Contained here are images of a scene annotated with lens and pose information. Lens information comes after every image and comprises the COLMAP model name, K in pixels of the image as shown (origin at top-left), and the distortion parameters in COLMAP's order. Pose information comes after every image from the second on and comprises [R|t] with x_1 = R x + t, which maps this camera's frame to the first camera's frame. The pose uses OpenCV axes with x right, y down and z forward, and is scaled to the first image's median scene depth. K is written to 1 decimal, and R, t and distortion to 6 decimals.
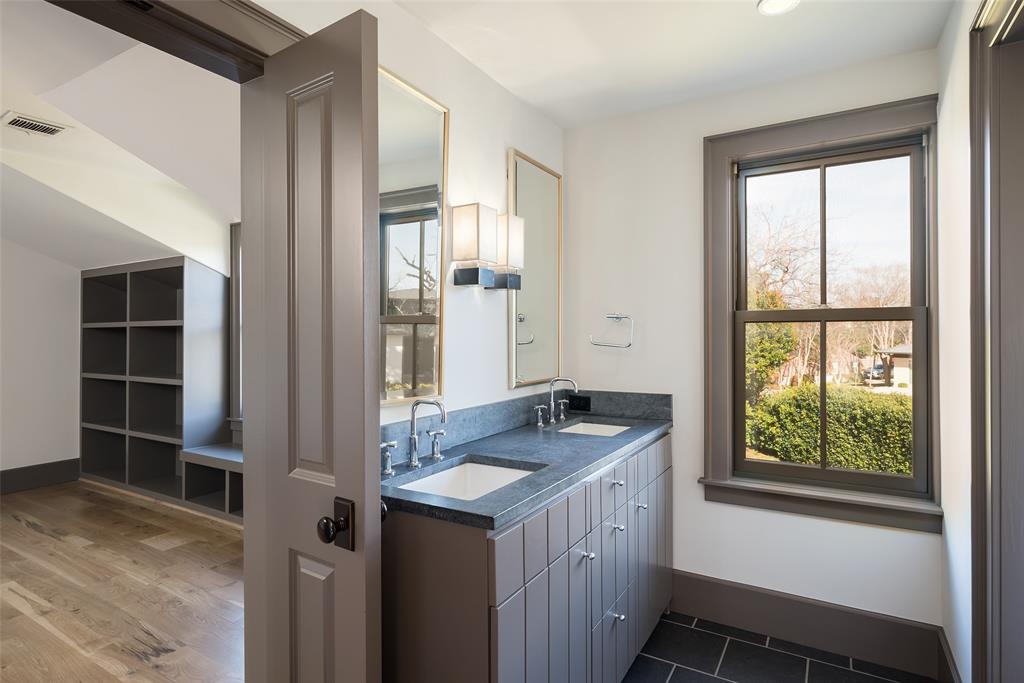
lens RADIAL K [[538.0, 0, 512.0], [0, 538.0, 341.5], [0, 0, 1]] dist [0.002719, 0.000768]
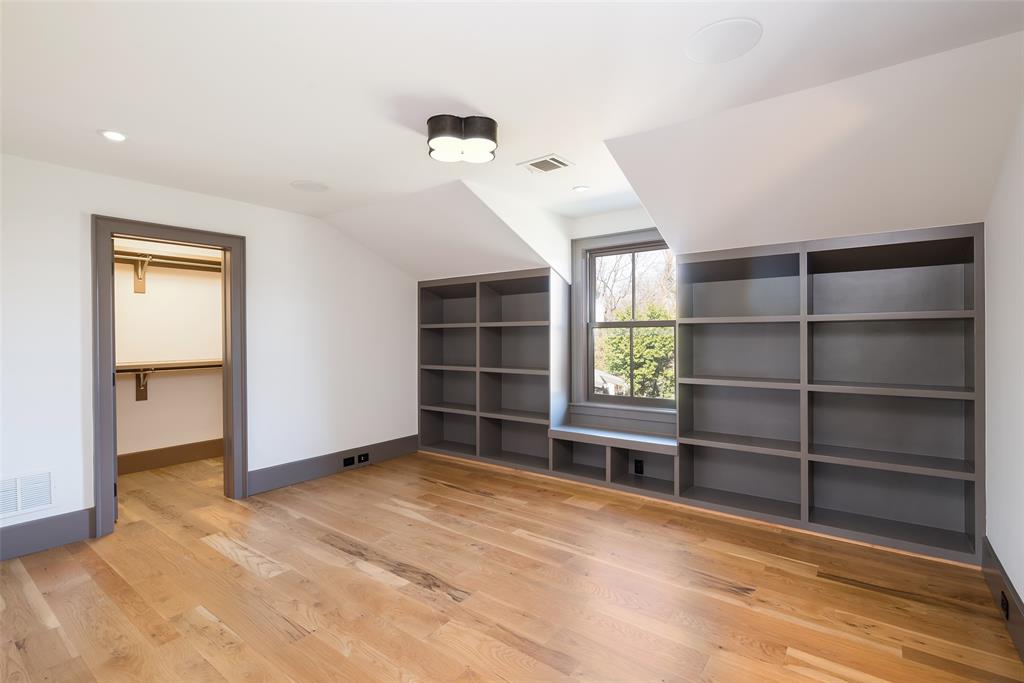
lens RADIAL K [[484.7, 0, 512.0], [0, 484.7, 341.5], [0, 0, 1]] dist [0.001024, 0.000011]
pose [[0.992488, -0.003554, -0.122288, -0.577560], [0.003876, 0.999990, 0.002396, 0.003961], [0.122278, -0.002852, 0.992492, -0.085871]]
